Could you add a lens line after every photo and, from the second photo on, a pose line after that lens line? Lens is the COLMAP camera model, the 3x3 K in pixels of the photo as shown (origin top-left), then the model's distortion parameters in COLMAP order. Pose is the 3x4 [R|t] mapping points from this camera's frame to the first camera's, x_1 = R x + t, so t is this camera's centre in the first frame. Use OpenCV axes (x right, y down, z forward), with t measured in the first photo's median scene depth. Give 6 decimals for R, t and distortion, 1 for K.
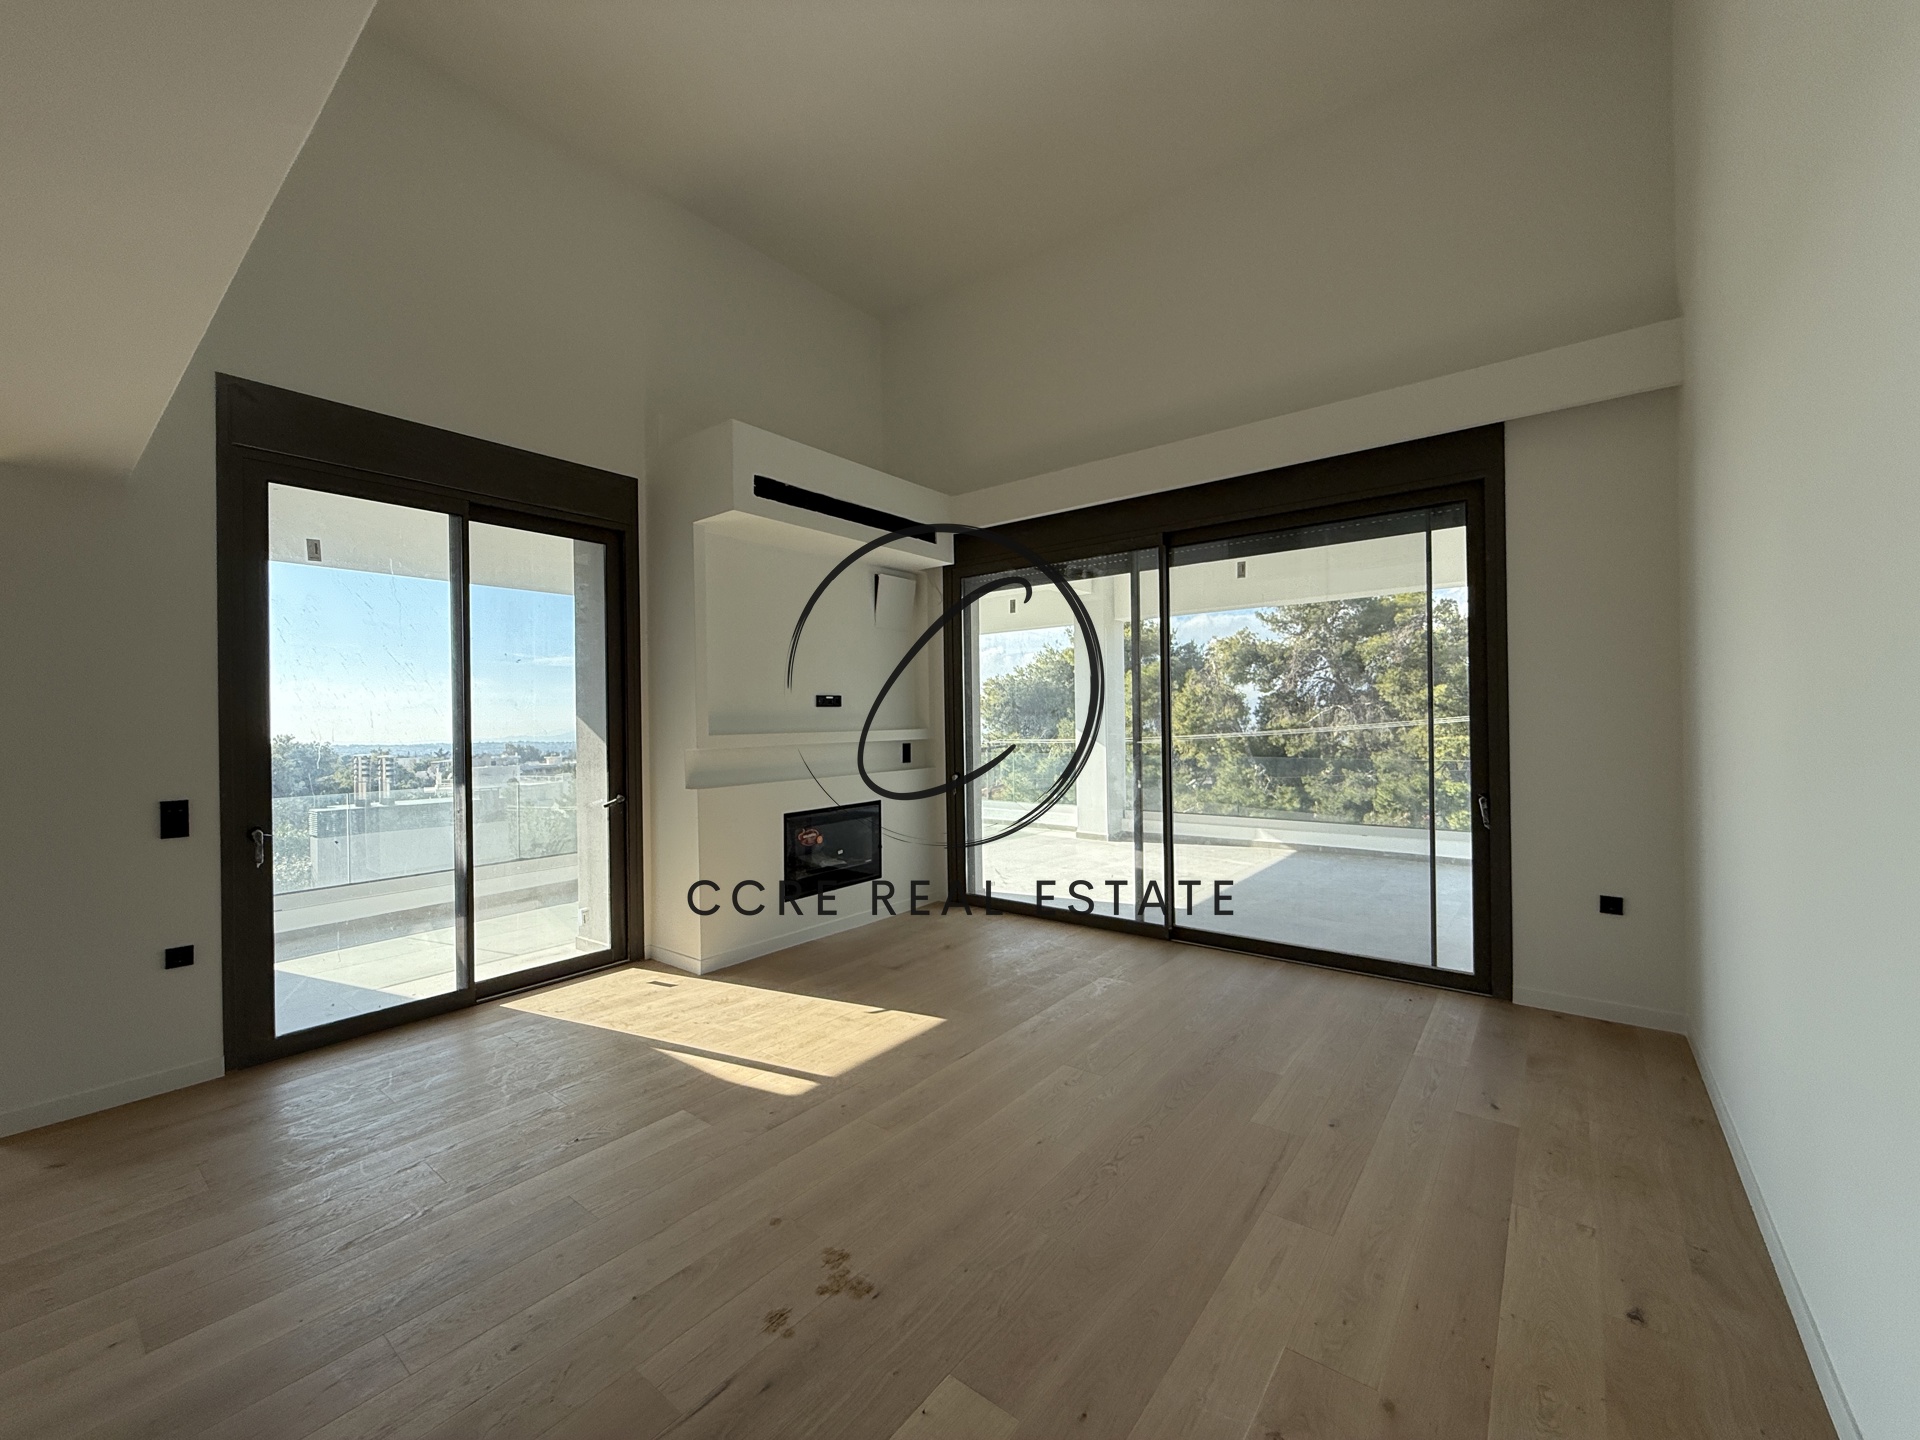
lens RADIAL K [[767.4, 0, 954.9], [0, 767.4, 715.2], [0, 0, 1]] dist [0.000442, -0.000155]
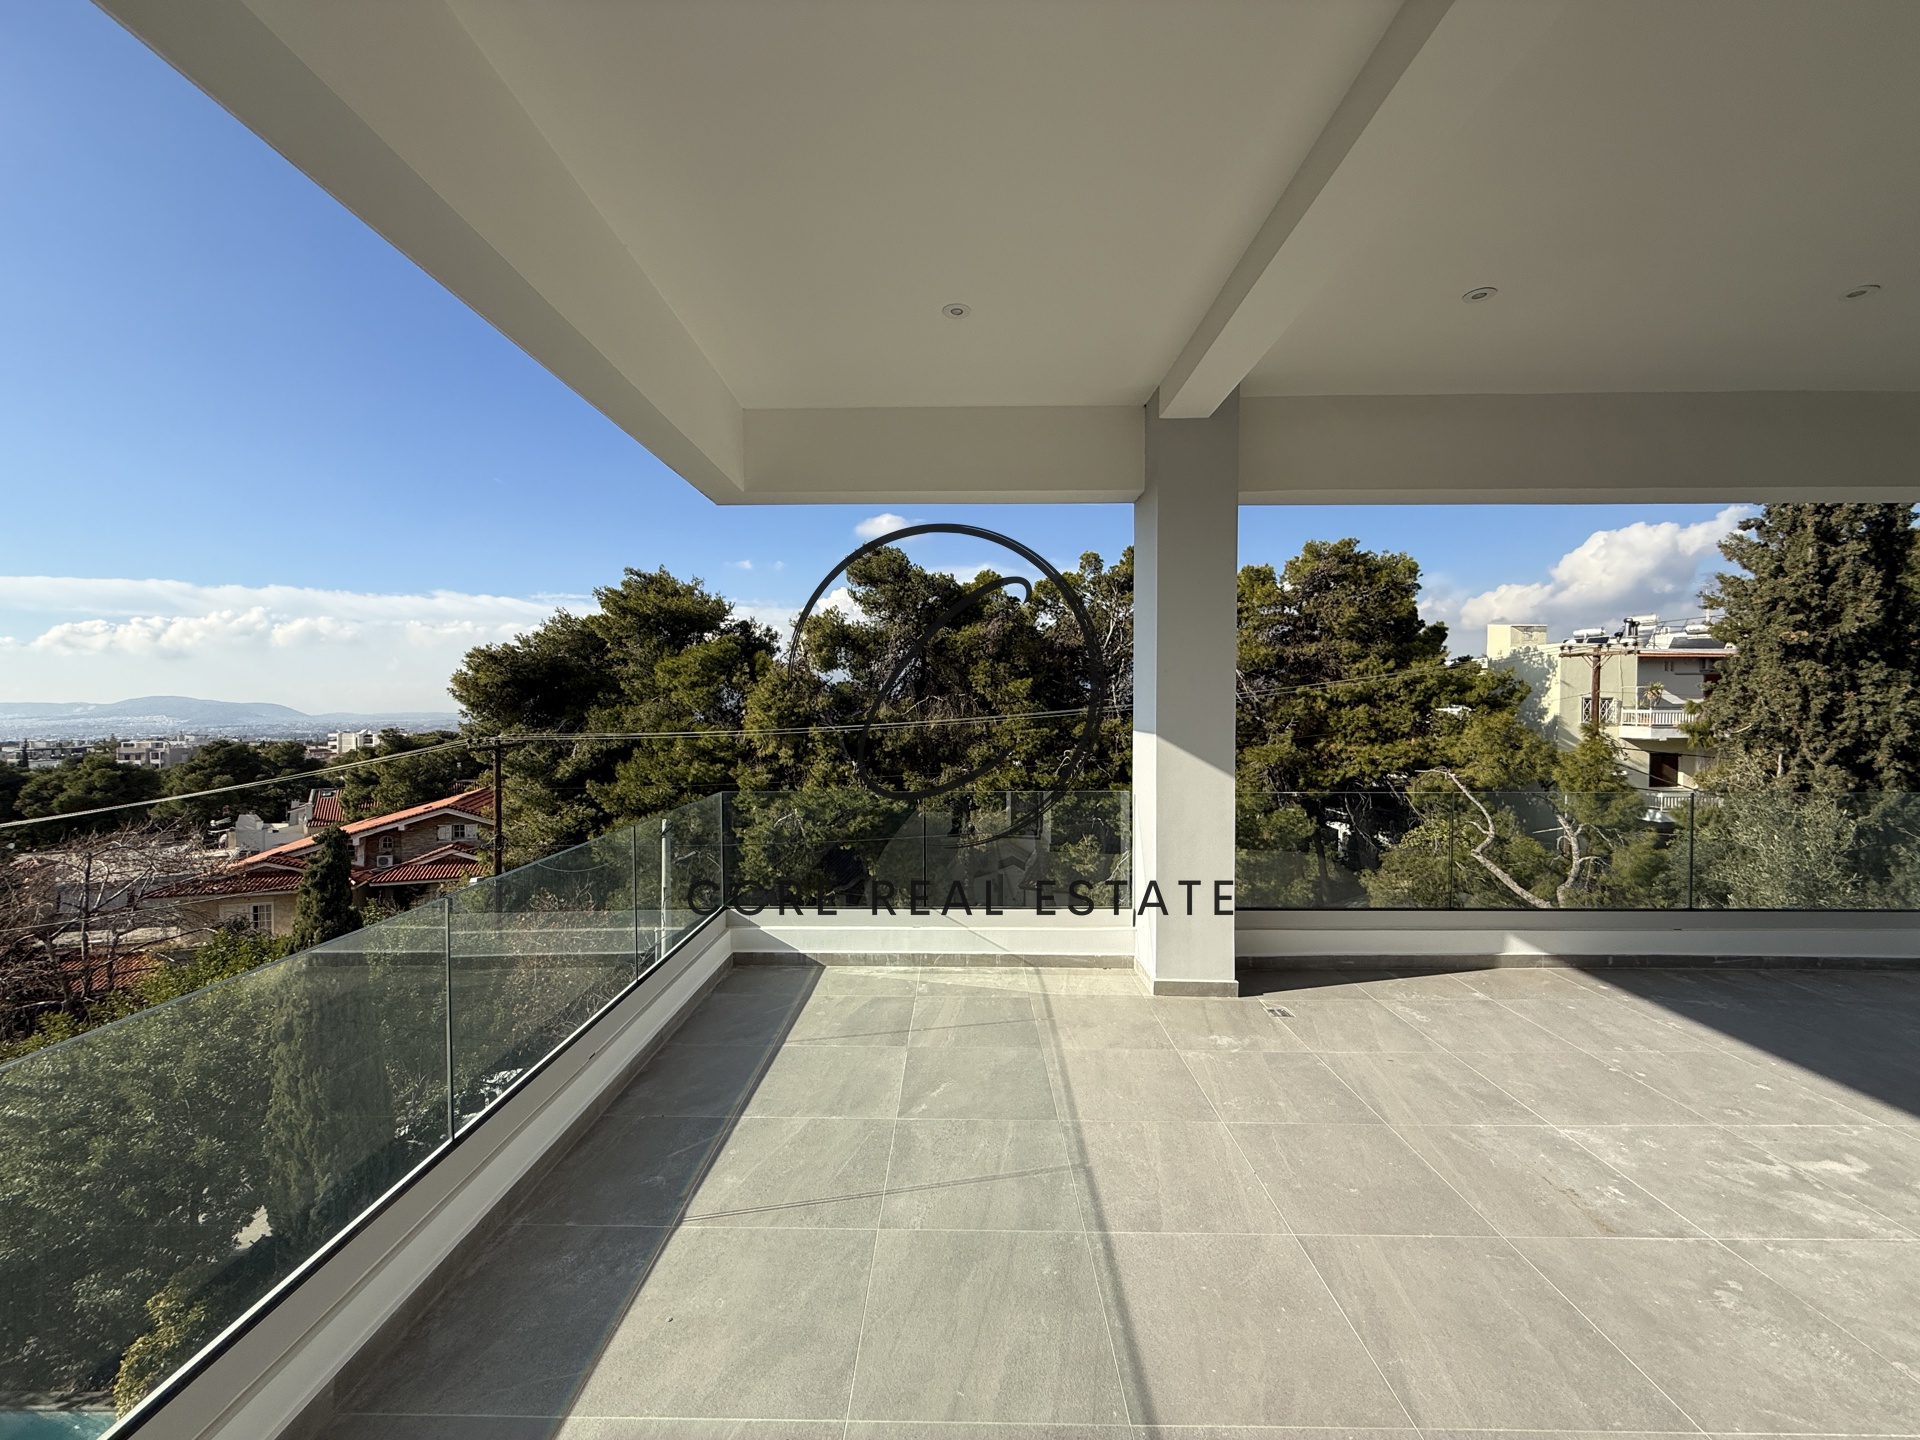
lens RADIAL K [[767.4, 0, 952.1], [0, 767.4, 711.5], [0, 0, 1]] dist [0.000442, -0.000155]
pose [[0.790834, 0.009773, 0.611953, -0.066852], [-0.016299, 0.999854, 0.005096, 0.001018], [-0.611814, -0.014005, 0.790878, 0.255156]]
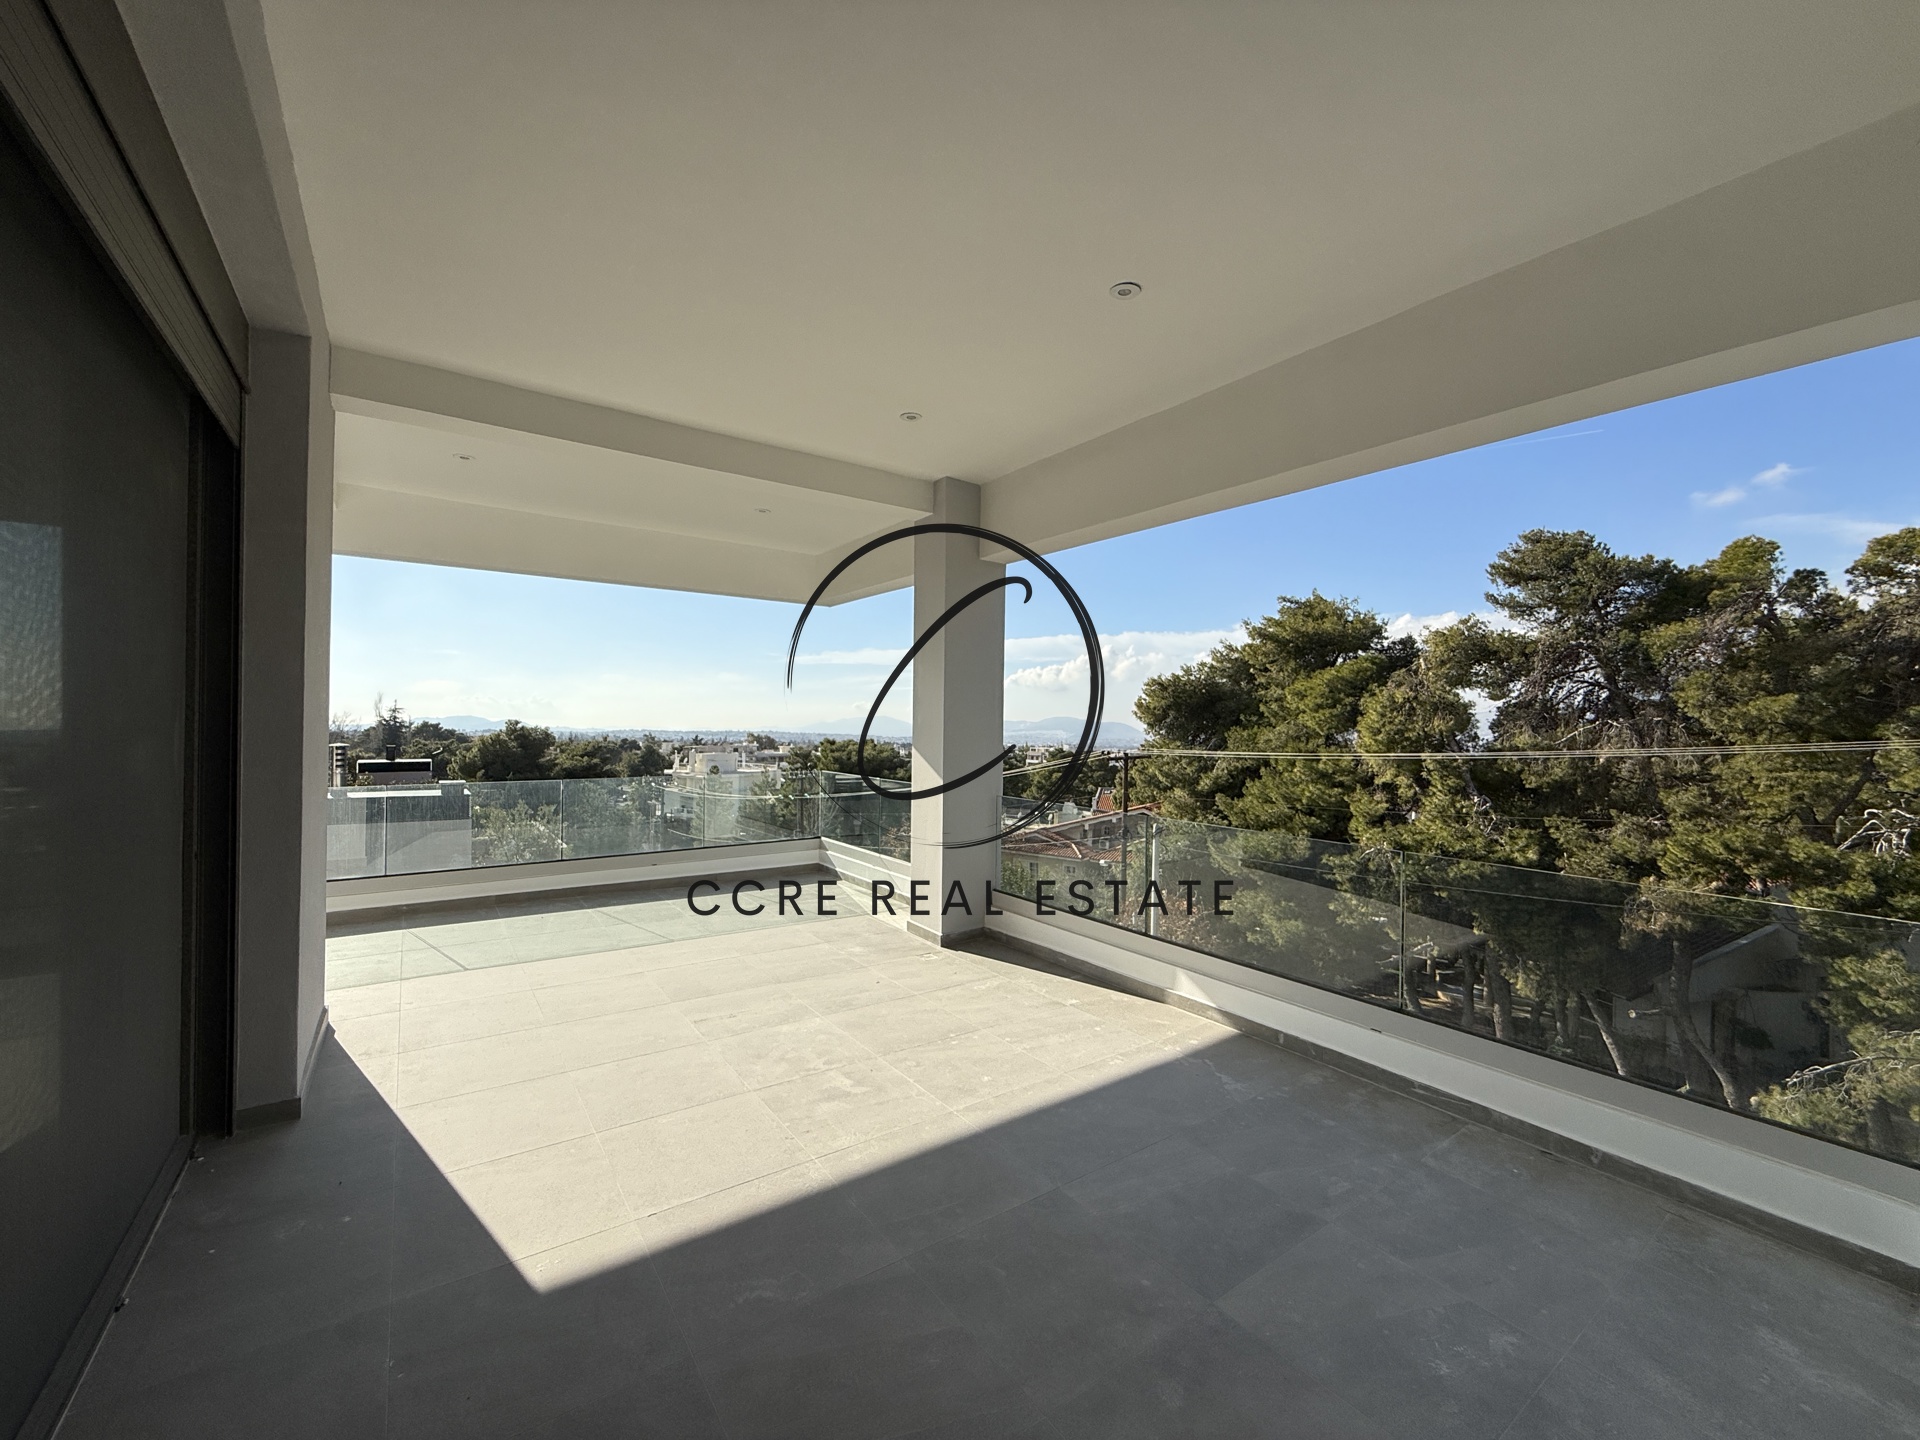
lens RADIAL K [[767.4, 0, 955.0], [0, 767.4, 716.7], [0, 0, 1]] dist [0.000442, -0.000155]
pose [[0.960008, 0.027567, -0.278611, 0.121921], [-0.027289, 0.999616, 0.004876, -0.003328], [0.278639, 0.002922, 0.960392, 0.152934]]
